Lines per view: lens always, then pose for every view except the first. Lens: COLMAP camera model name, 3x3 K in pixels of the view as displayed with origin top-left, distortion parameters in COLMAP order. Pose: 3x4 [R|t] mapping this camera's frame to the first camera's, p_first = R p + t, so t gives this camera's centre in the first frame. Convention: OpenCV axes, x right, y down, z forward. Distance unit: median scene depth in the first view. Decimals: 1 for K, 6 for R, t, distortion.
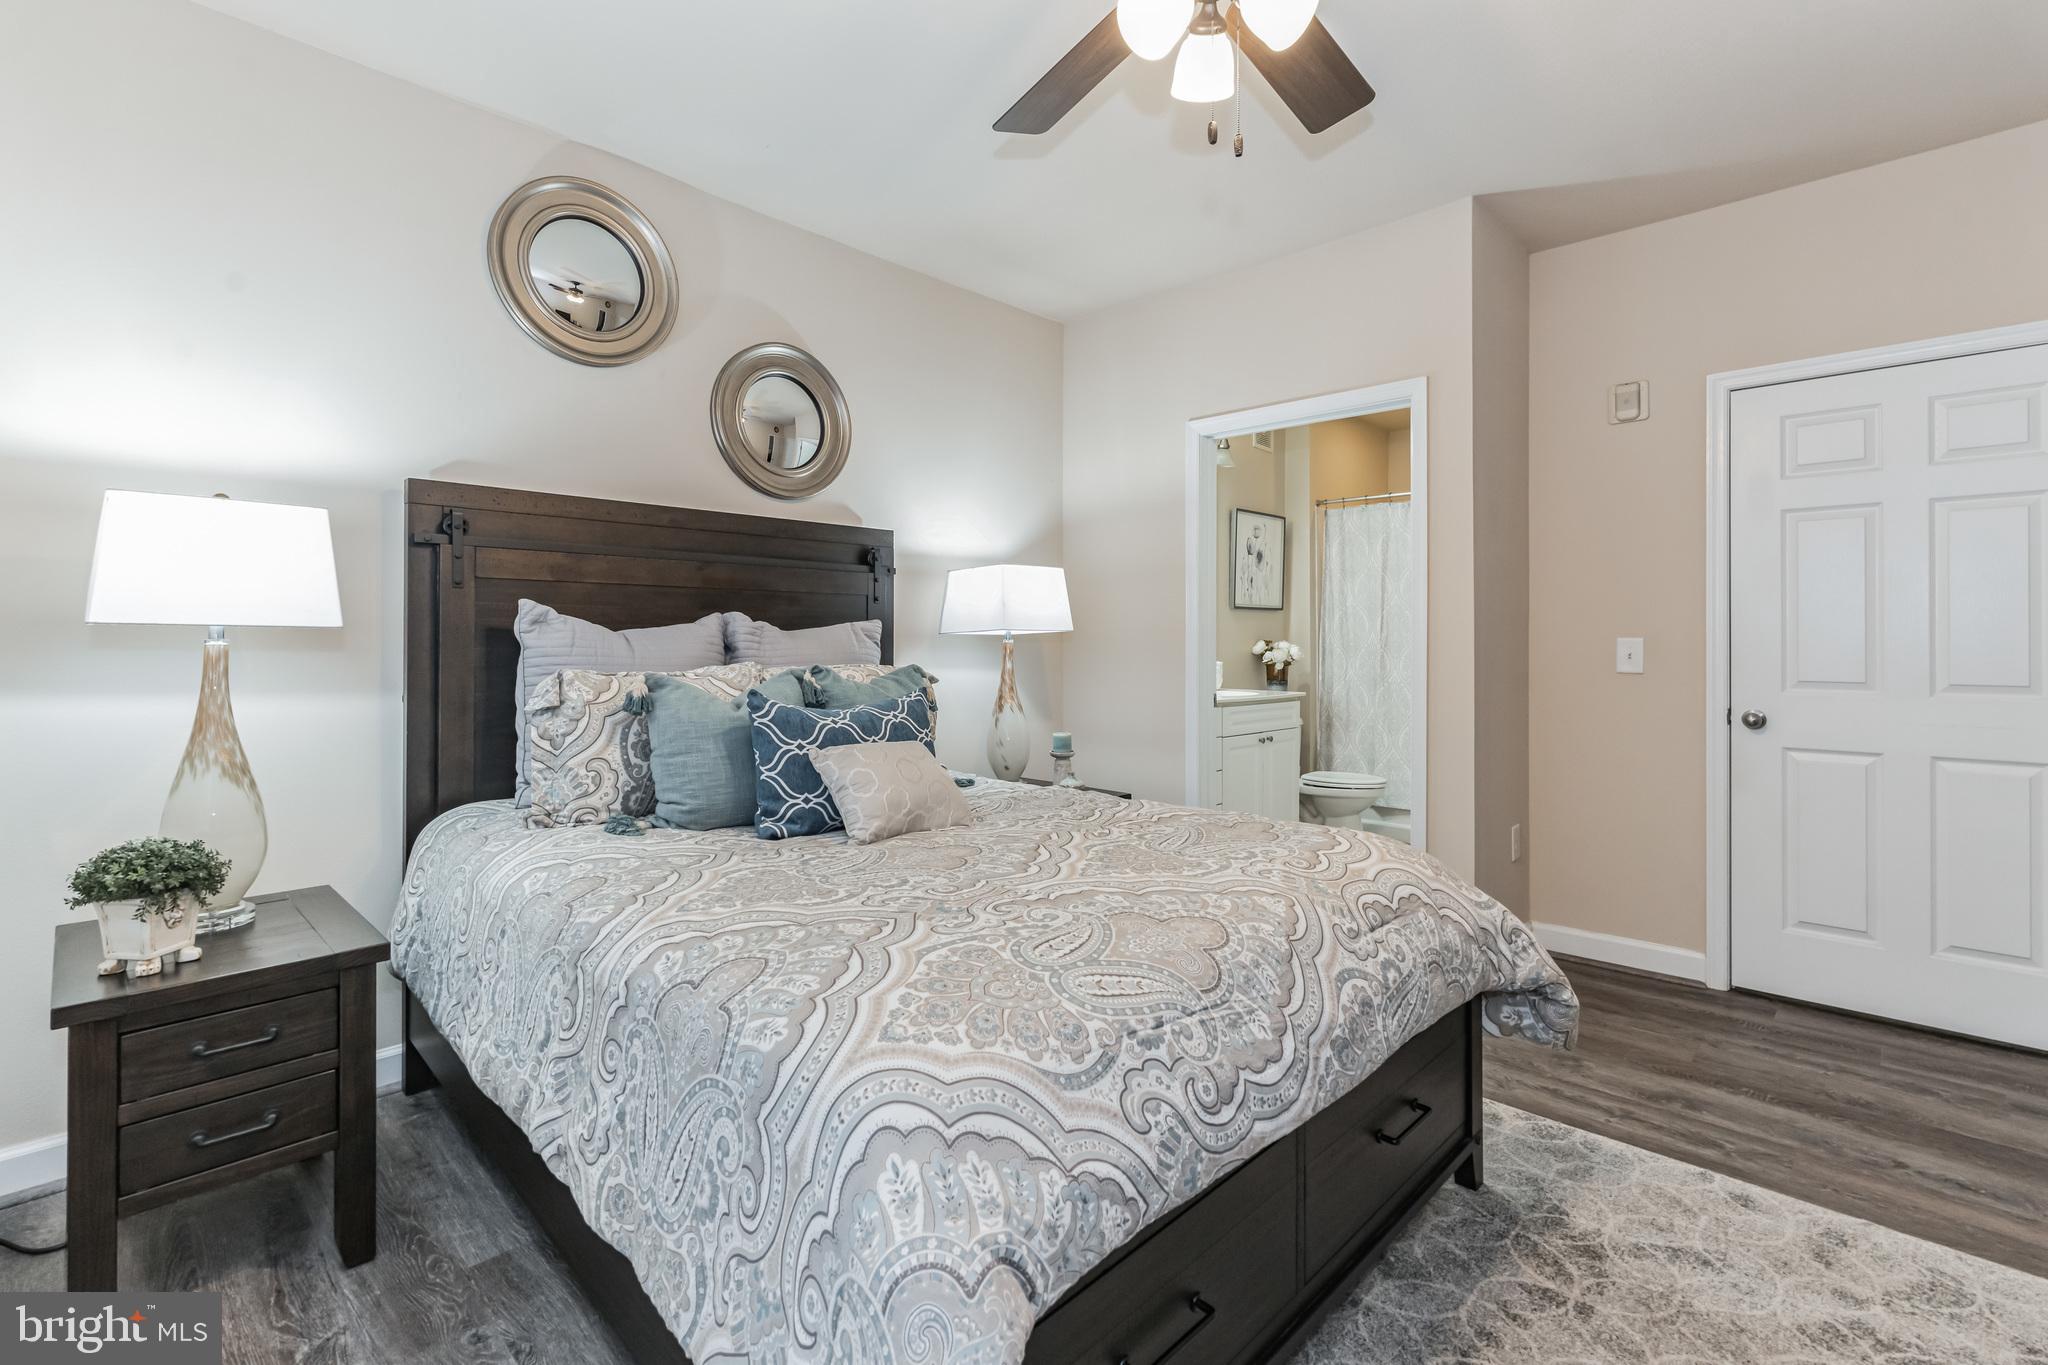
lens RADIAL K [[910.8, 0, 1003.6], [0, 910.8, 639.1], [0, 0, 1]] dist [-0.004632, -0.000833]
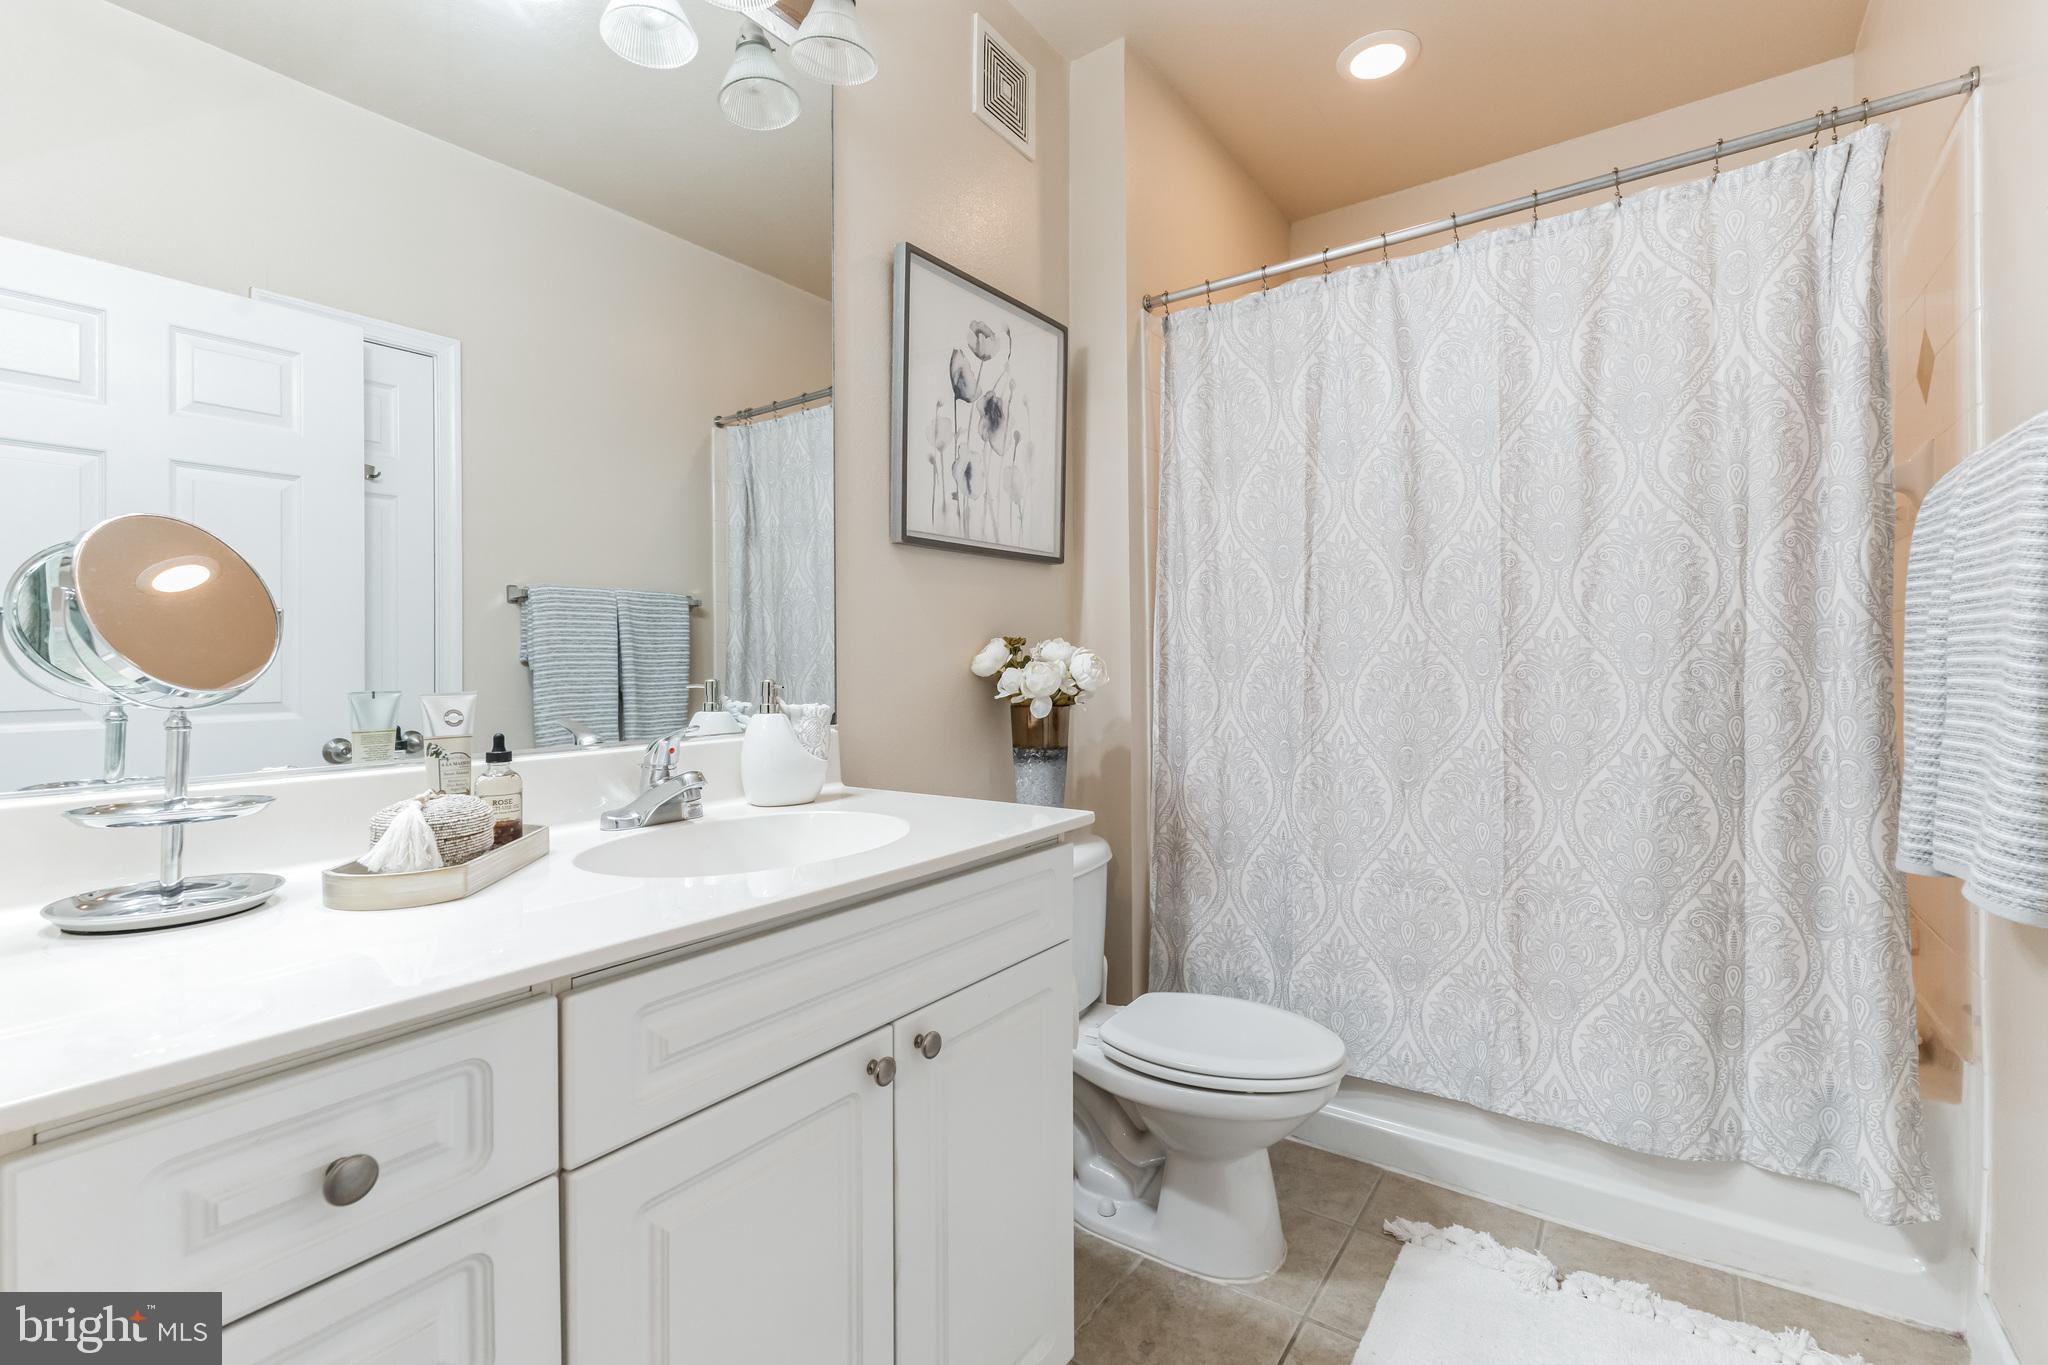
lens RADIAL K [[910.8, 0, 1011.4], [0, 910.8, 674.2], [0, 0, 1]] dist [-0.004632, -0.000833]
pose [[0.987467, -0.012961, 0.157291, 0.231281], [0.010871, 0.999841, 0.014143, 0.010760], [-0.157449, -0.012256, 0.987451, 0.638662]]
